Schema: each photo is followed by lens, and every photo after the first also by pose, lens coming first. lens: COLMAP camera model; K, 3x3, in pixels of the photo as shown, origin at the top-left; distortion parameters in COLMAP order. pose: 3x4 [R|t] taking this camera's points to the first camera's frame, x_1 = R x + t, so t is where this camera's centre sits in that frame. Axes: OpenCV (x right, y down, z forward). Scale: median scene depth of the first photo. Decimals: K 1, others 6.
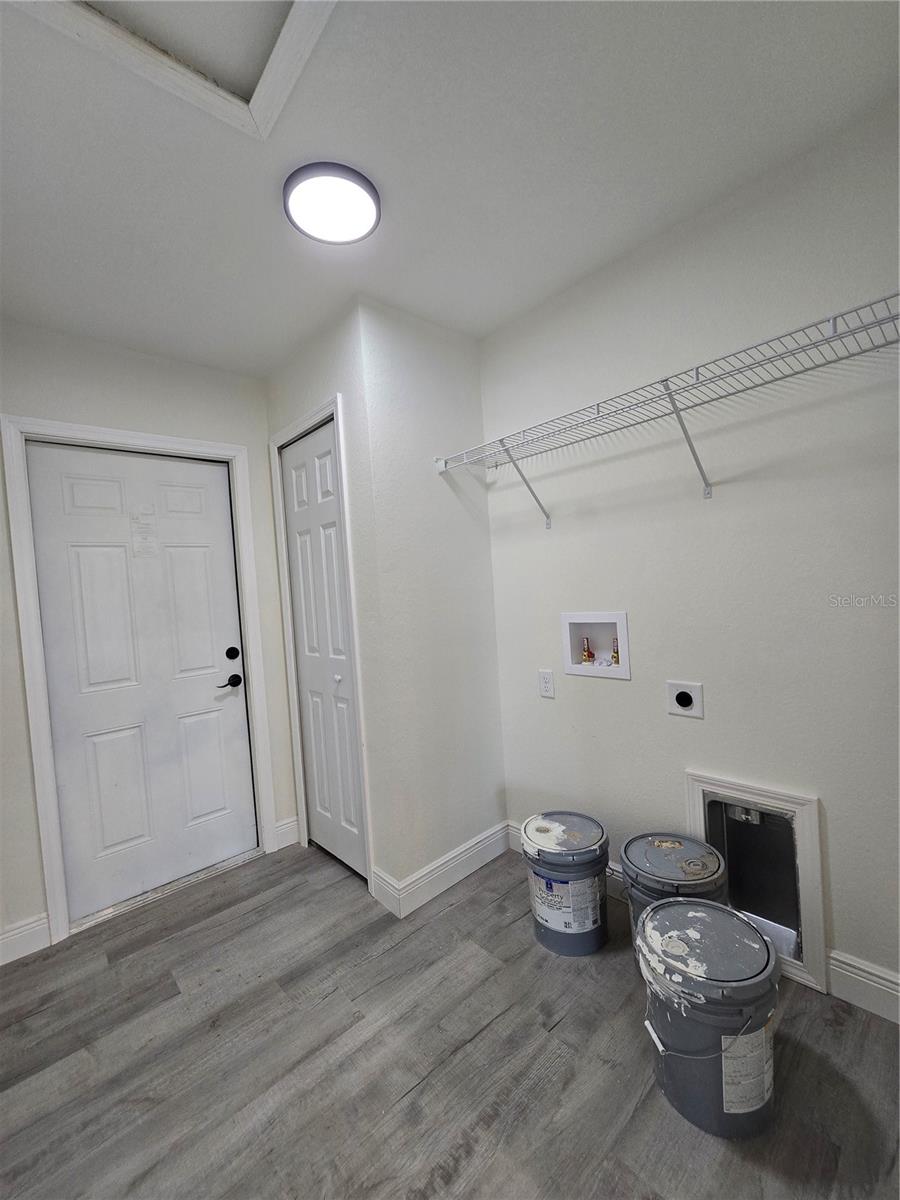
lens RADIAL K [[494.0, 0, 453.4], [0, 494.0, 597.2], [0, 0, 1]] dist [-0.004392, -0.000148]
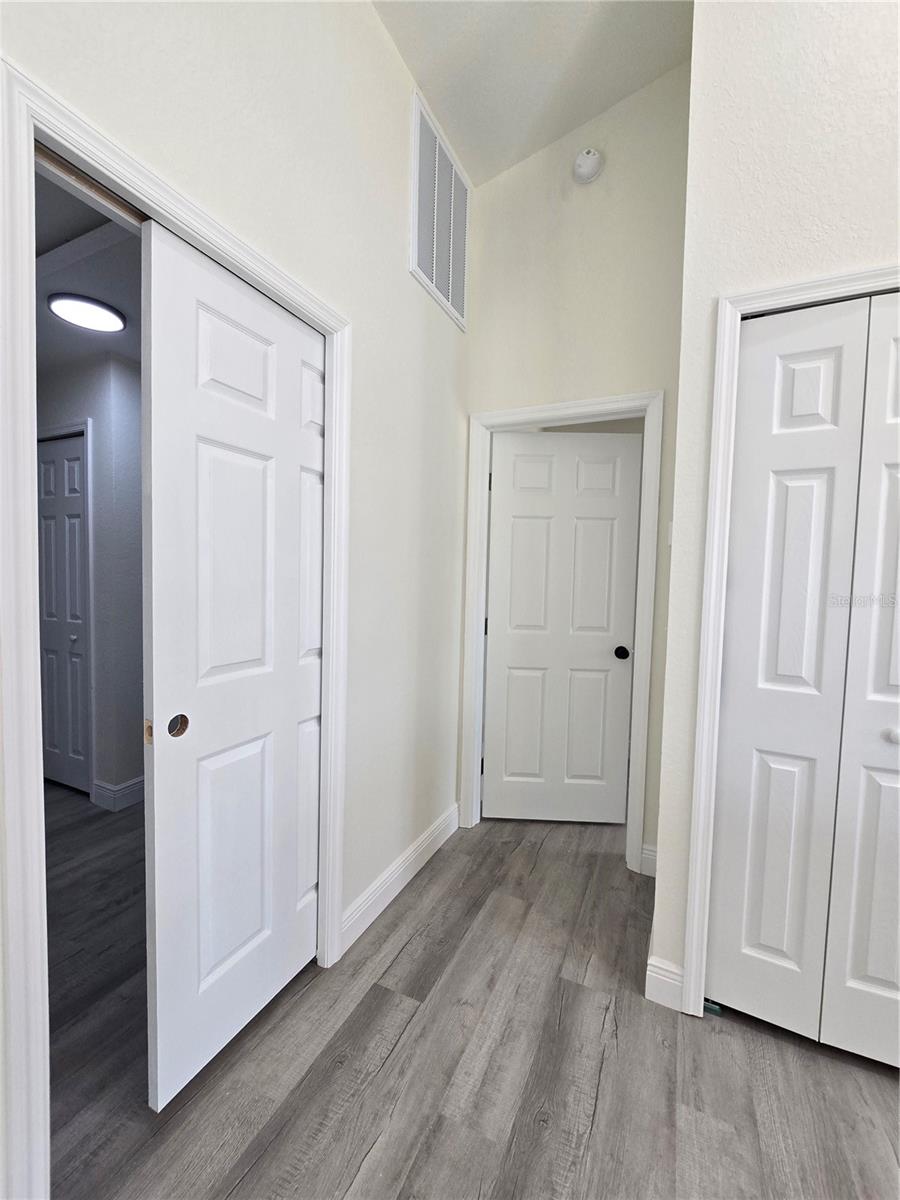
lens RADIAL K [[494.0, 0, 455.8], [0, 494.0, 601.0], [0, 0, 1]] dist [-0.004392, -0.000148]
pose [[0.917527, 0.069981, 0.391467, 0.168673], [-0.076984, 0.997030, 0.002203, -0.007561], [-0.390150, -0.032158, 0.920190, -0.553491]]
